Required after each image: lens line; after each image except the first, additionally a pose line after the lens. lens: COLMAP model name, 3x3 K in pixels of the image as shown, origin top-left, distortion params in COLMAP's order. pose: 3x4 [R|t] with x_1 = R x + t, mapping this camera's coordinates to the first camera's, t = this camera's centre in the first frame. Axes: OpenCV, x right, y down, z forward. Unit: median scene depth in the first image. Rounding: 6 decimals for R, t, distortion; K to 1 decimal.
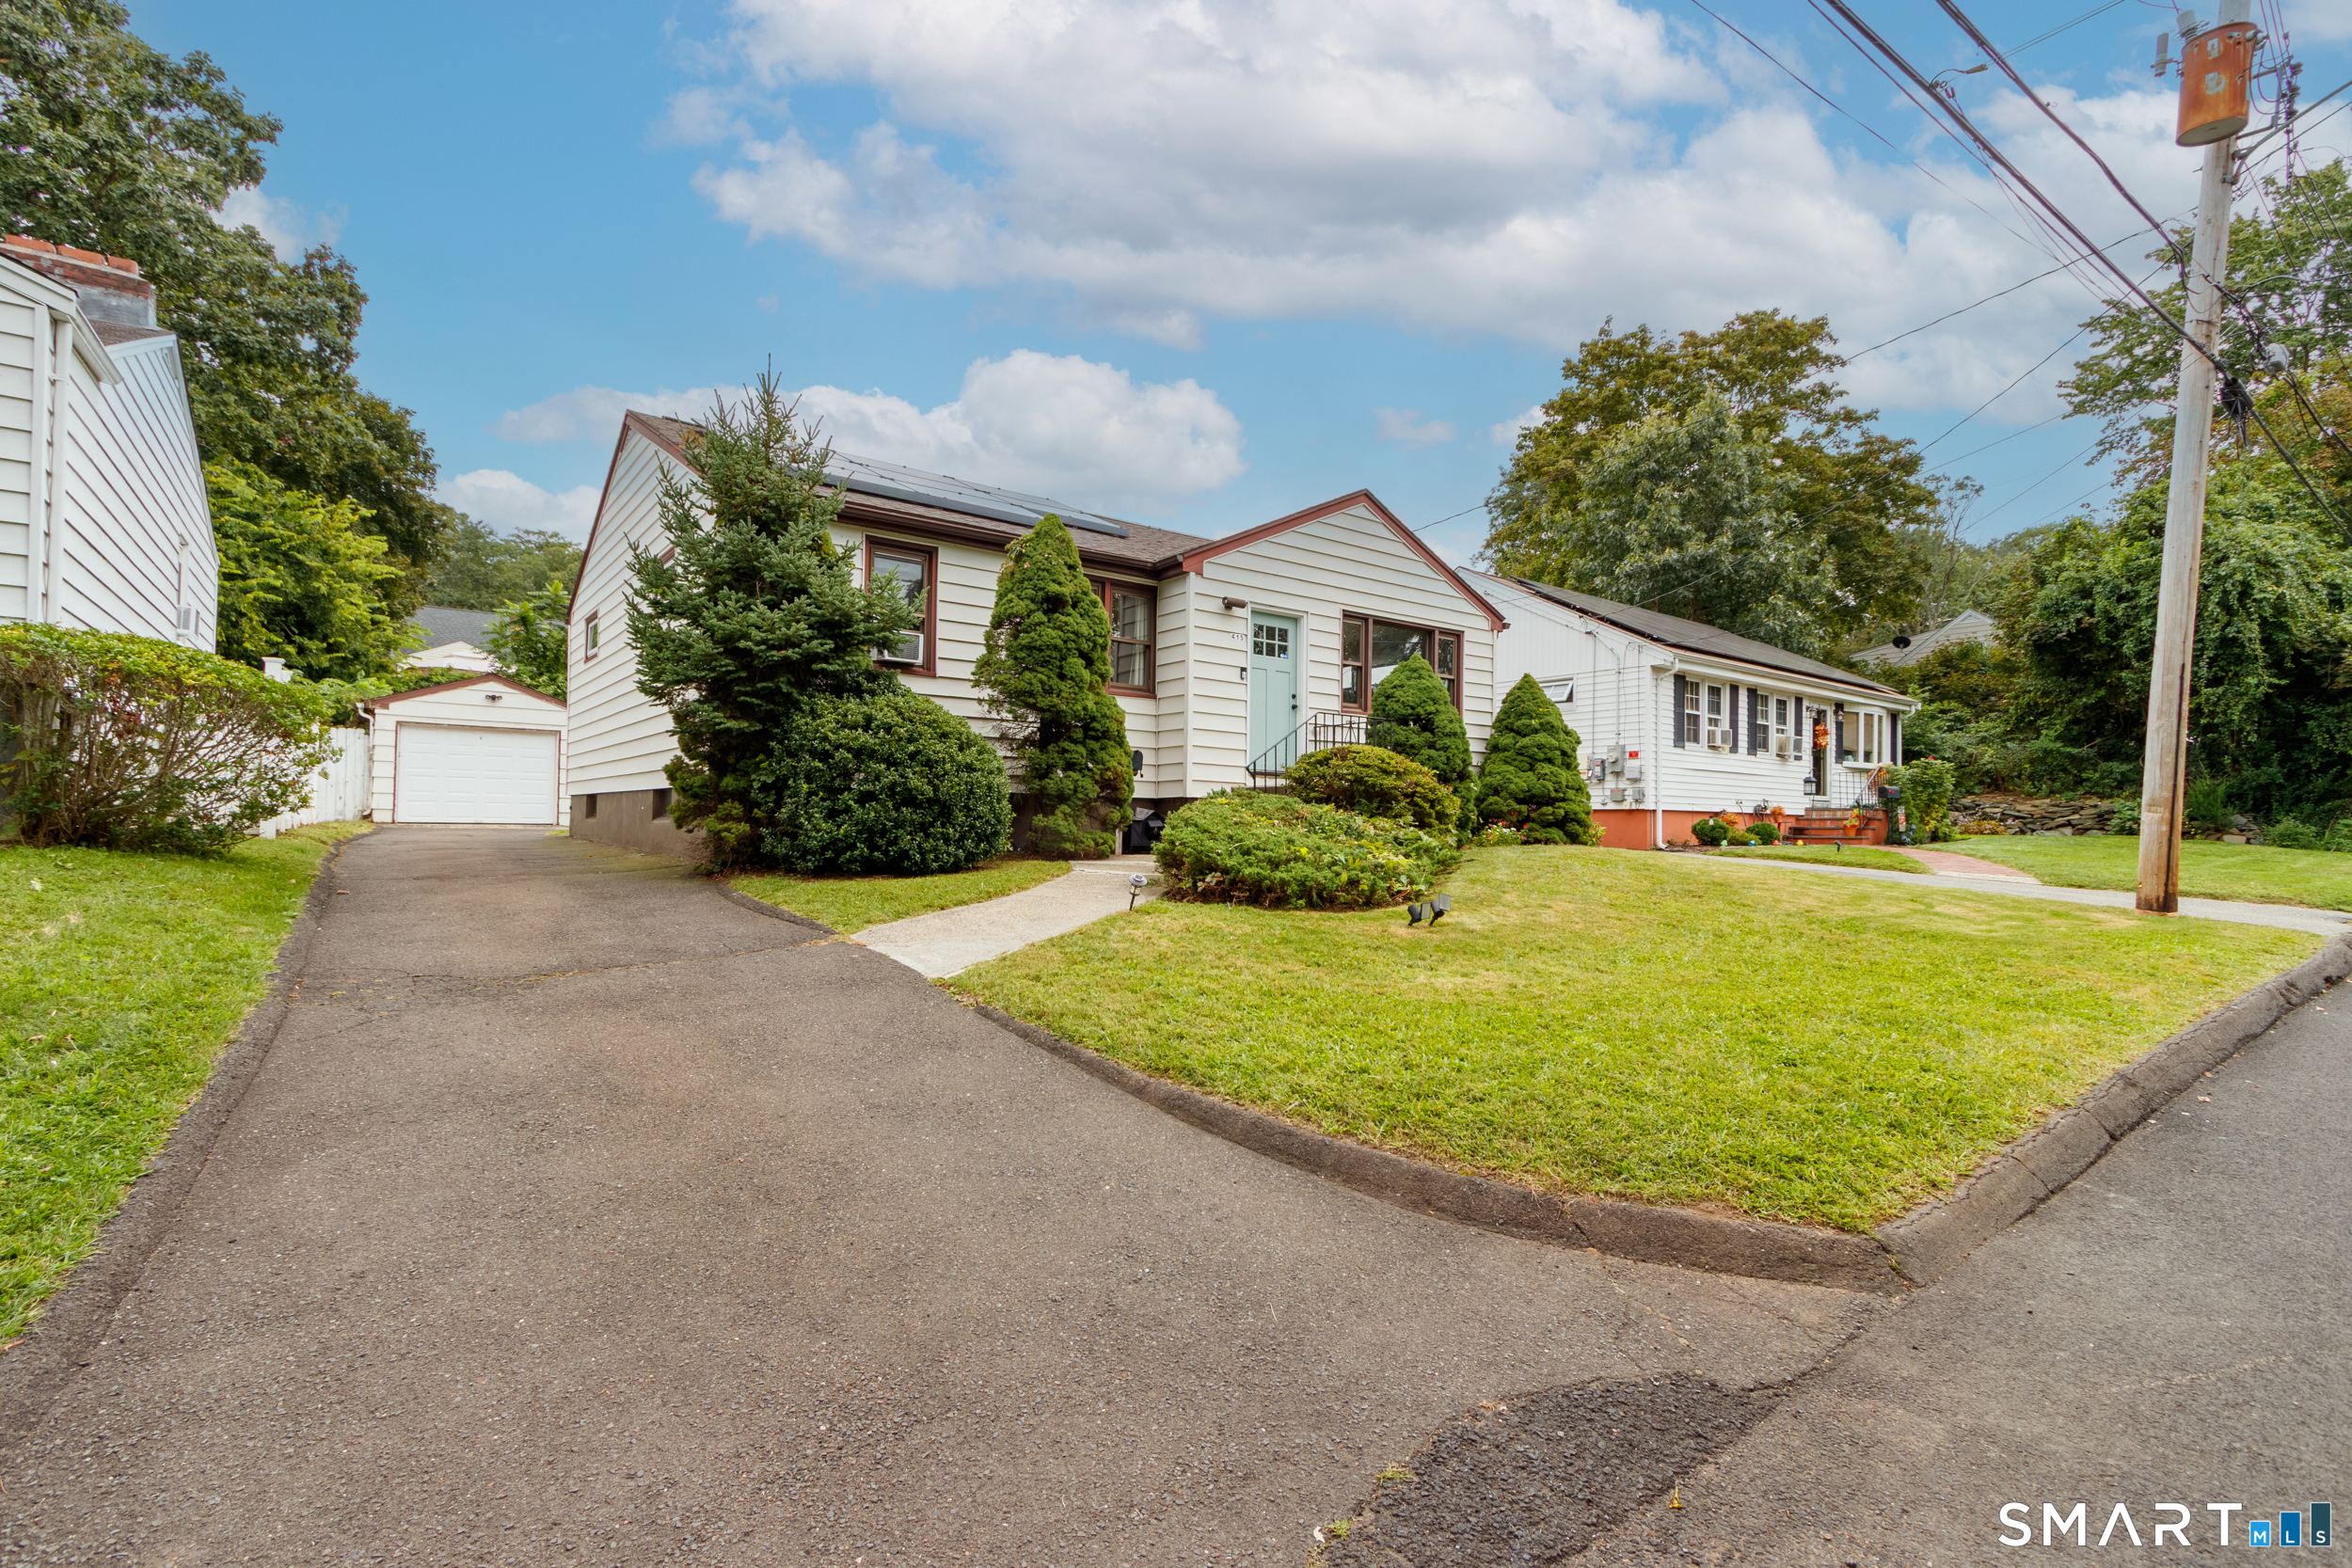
lens RADIAL K [[1069.8, 0, 1178.5], [0, 1069.8, 776.3], [0, 0, 1]] dist [0.007196, -0.002900]
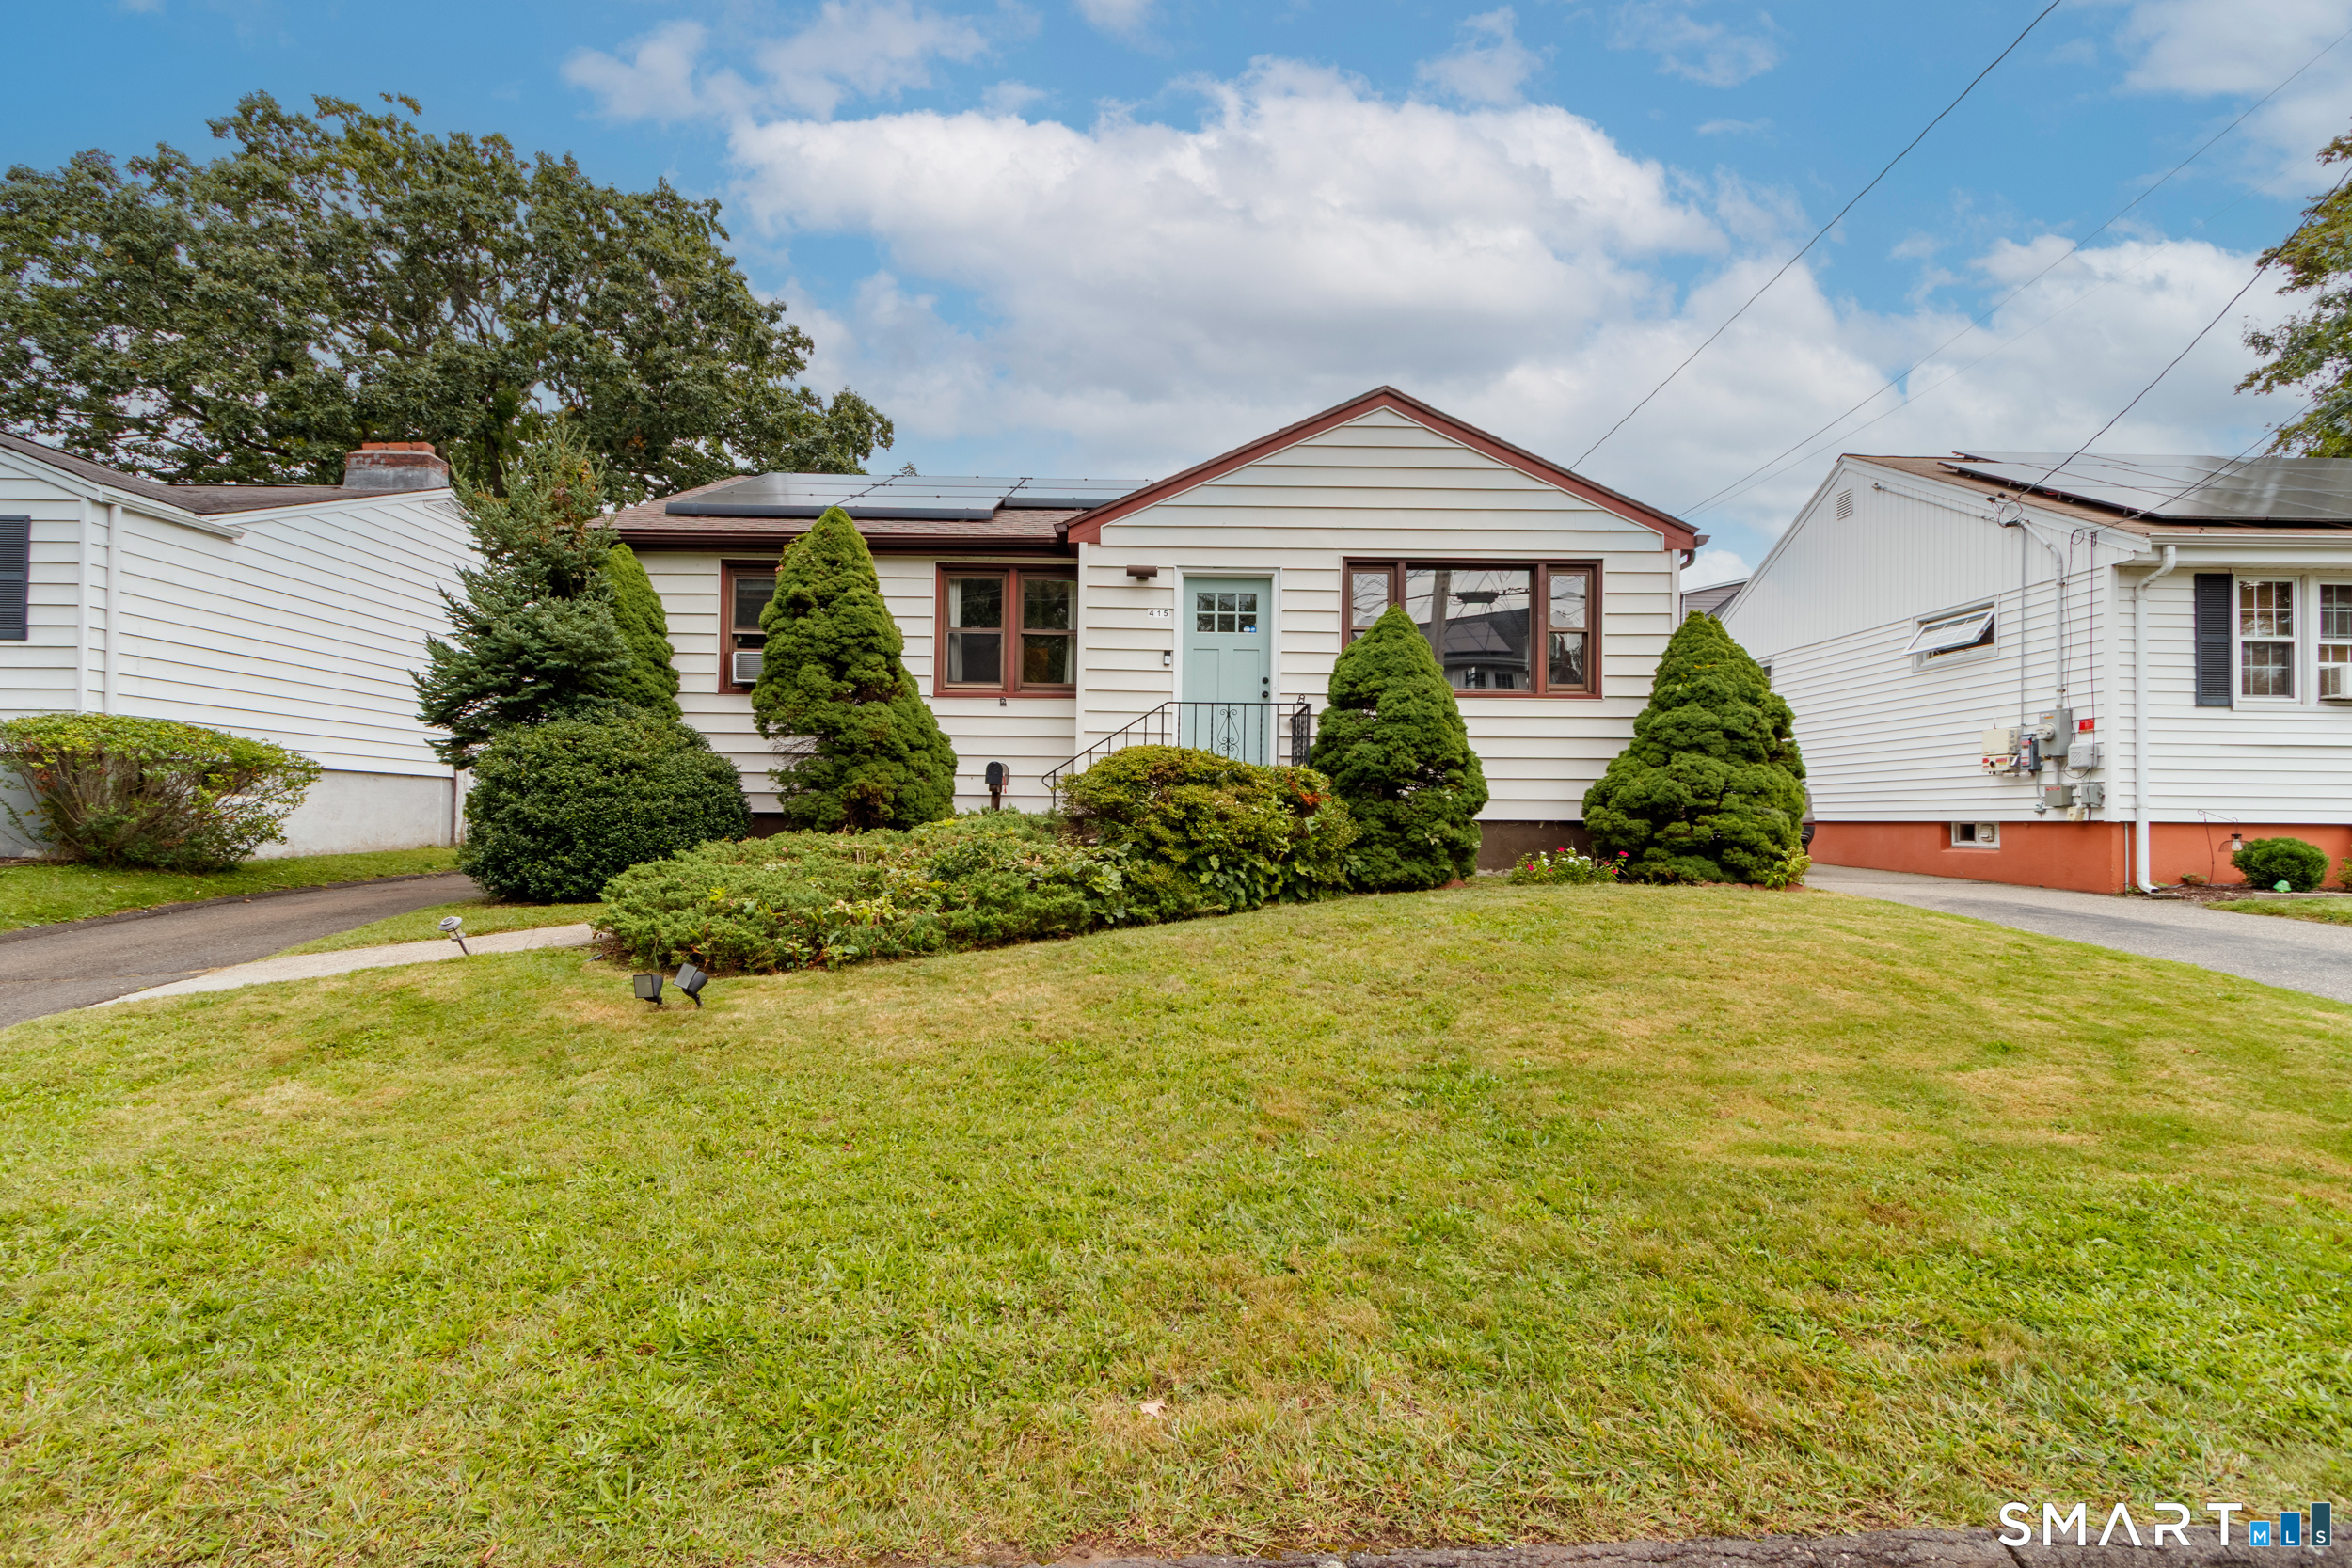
lens RADIAL K [[1069.8, 0, 1176.3], [0, 1069.8, 785.0], [0, 0, 1]] dist [0.007196, -0.002900]
pose [[0.807206, -0.024260, -0.589770, 0.474669], [0.026578, 0.999635, -0.004744, 0.001882], [0.589671, -0.011845, 0.807557, 0.321288]]
